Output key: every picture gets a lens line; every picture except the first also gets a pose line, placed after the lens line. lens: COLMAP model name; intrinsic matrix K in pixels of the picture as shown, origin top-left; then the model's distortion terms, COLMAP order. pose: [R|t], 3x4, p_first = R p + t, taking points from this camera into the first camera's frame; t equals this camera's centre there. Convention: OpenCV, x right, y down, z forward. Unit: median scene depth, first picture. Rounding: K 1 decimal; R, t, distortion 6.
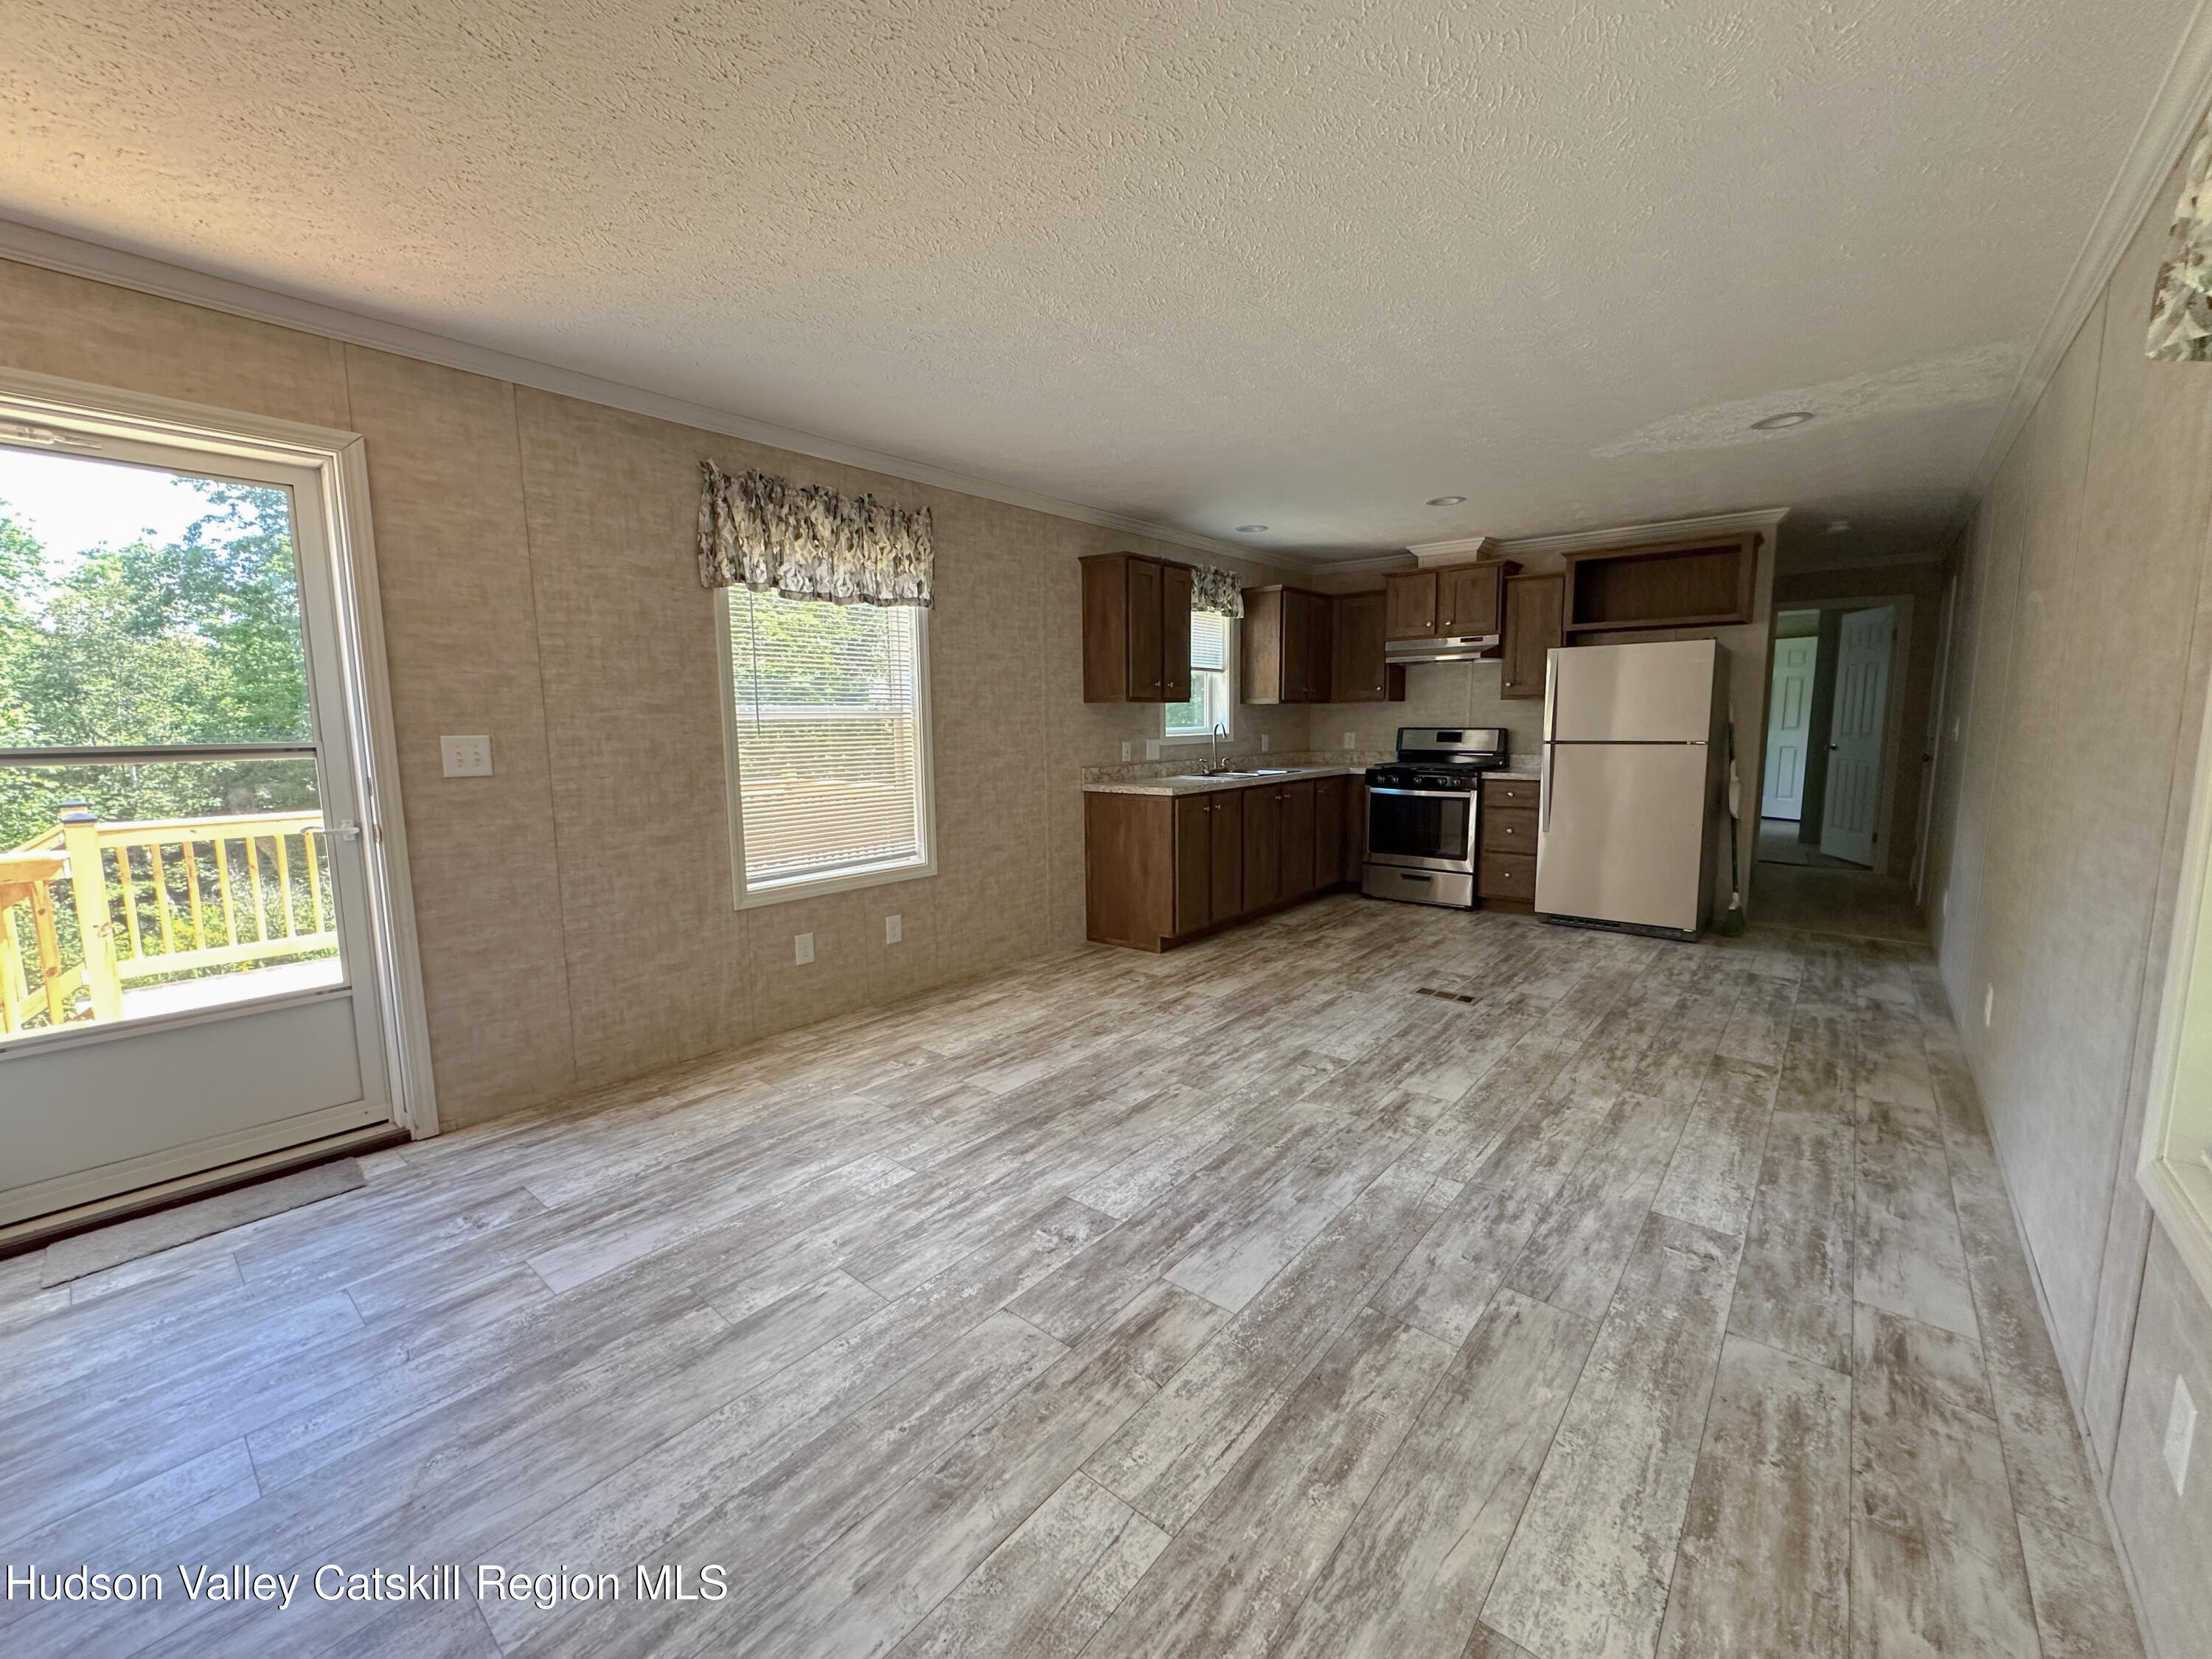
lens RADIAL K [[885.2, 0, 1101.8], [0, 885.2, 827.6], [0, 0, 1]] dist [0.002157, 0.000116]
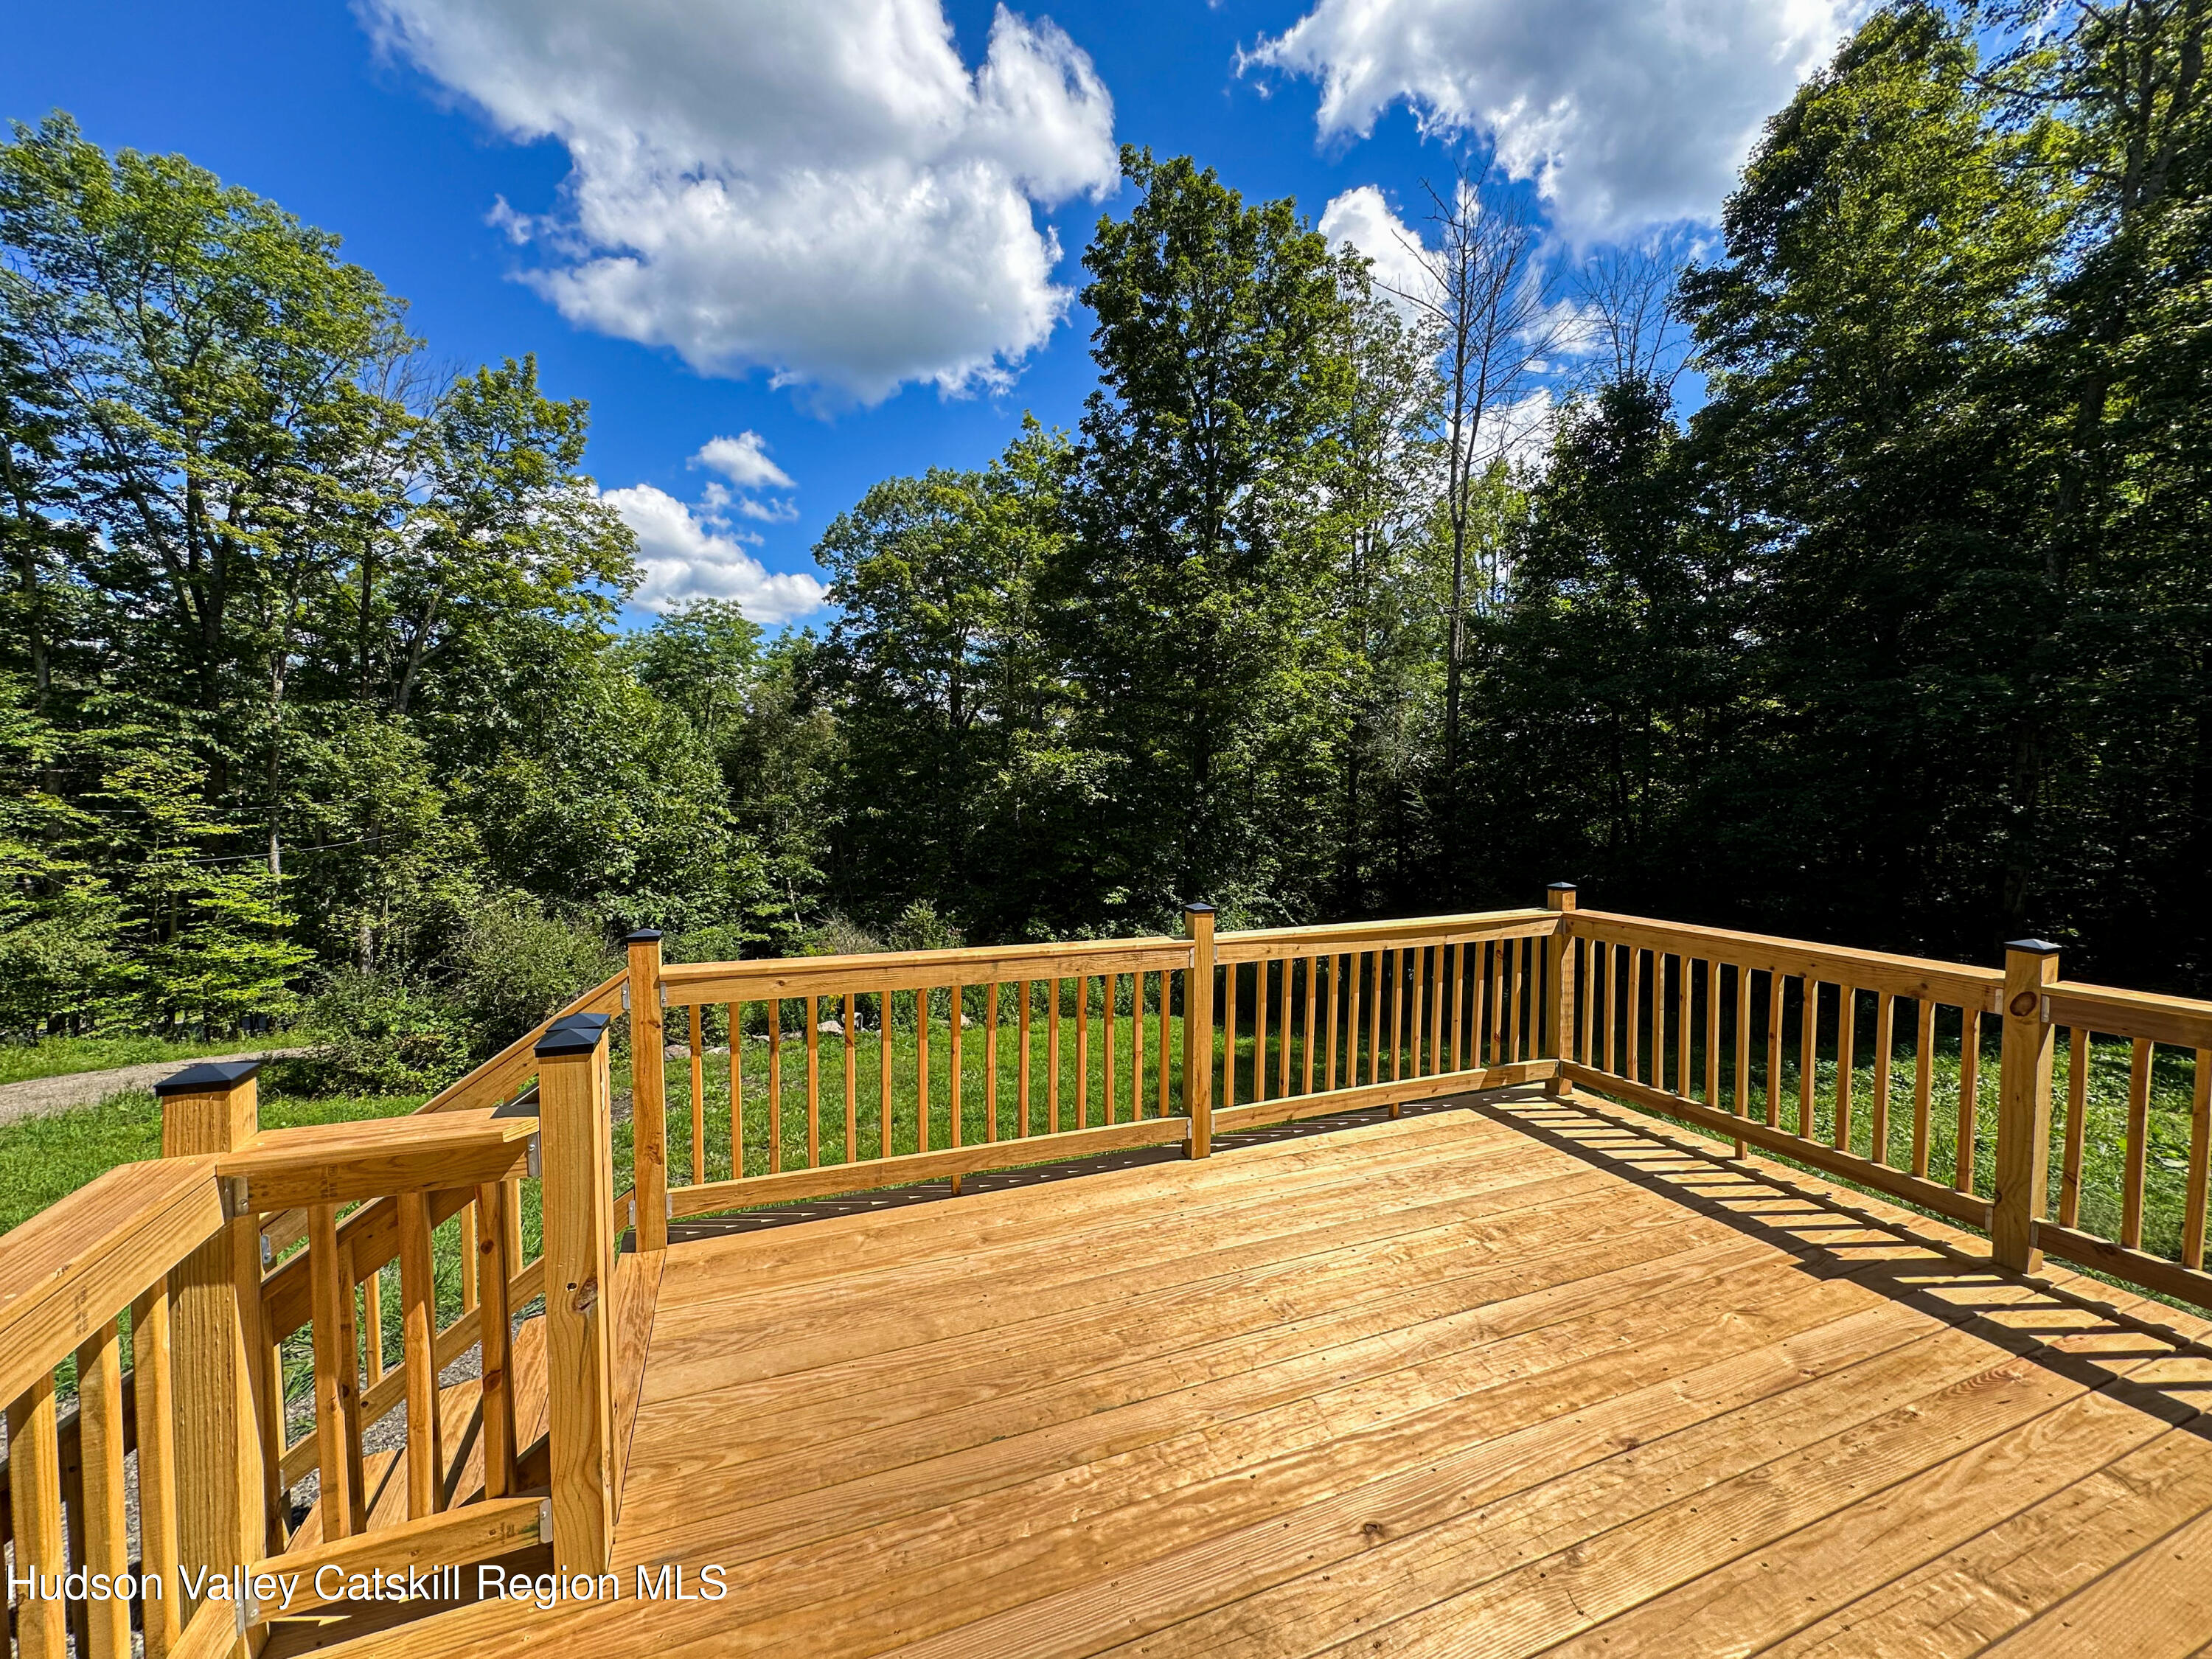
lens RADIAL K [[885.2, 0, 1104.1], [0, 885.2, 818.5], [0, 0, 1]] dist [0.002157, 0.000116]
pose [[0.880993, 0.032033, -0.472043, -0.085795], [-0.072788, 0.995004, -0.068326, -0.013026], [0.467496, 0.094554, 0.878924, 0.097672]]
